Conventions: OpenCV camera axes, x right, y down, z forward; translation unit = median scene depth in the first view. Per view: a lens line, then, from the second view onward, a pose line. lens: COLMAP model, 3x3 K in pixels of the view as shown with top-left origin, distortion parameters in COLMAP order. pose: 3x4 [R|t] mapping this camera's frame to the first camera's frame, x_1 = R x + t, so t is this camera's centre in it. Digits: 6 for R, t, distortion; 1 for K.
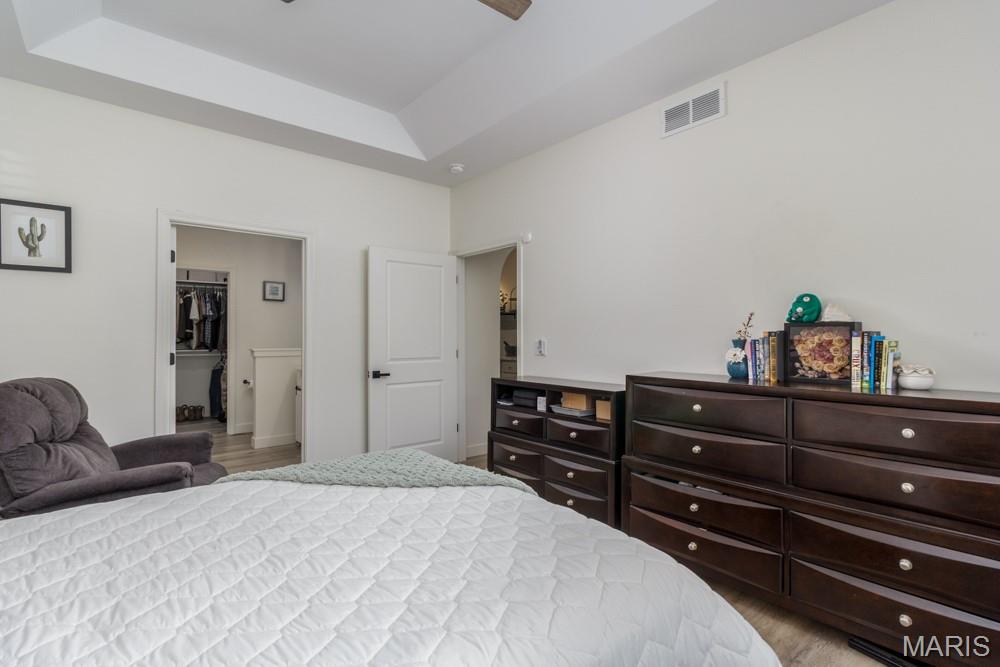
lens RADIAL K [[486.8, 0, 499.0], [0, 486.8, 330.5], [0, 0, 1]] dist [0.000478, 0.000338]
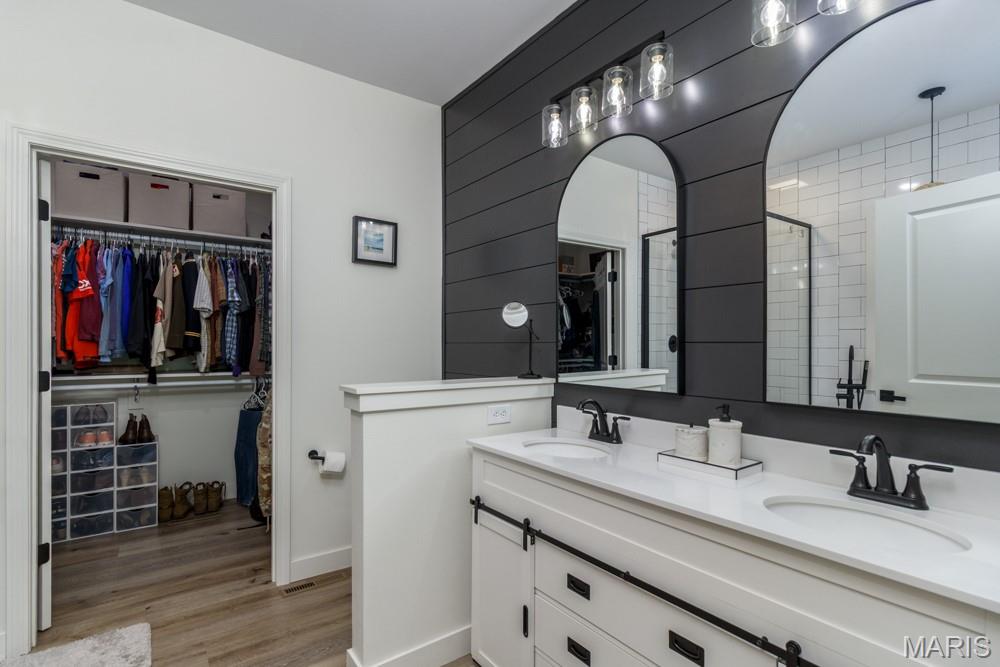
lens RADIAL K [[486.8, 0, 501.1], [0, 486.8, 340.3], [0, 0, 1]] dist [0.000478, 0.000338]
pose [[0.998518, -0.000121, -0.054418, -0.305966], [0.000539, 0.999970, 0.007680, 0.003439], [0.054415, -0.007698, 0.998489, 0.535969]]
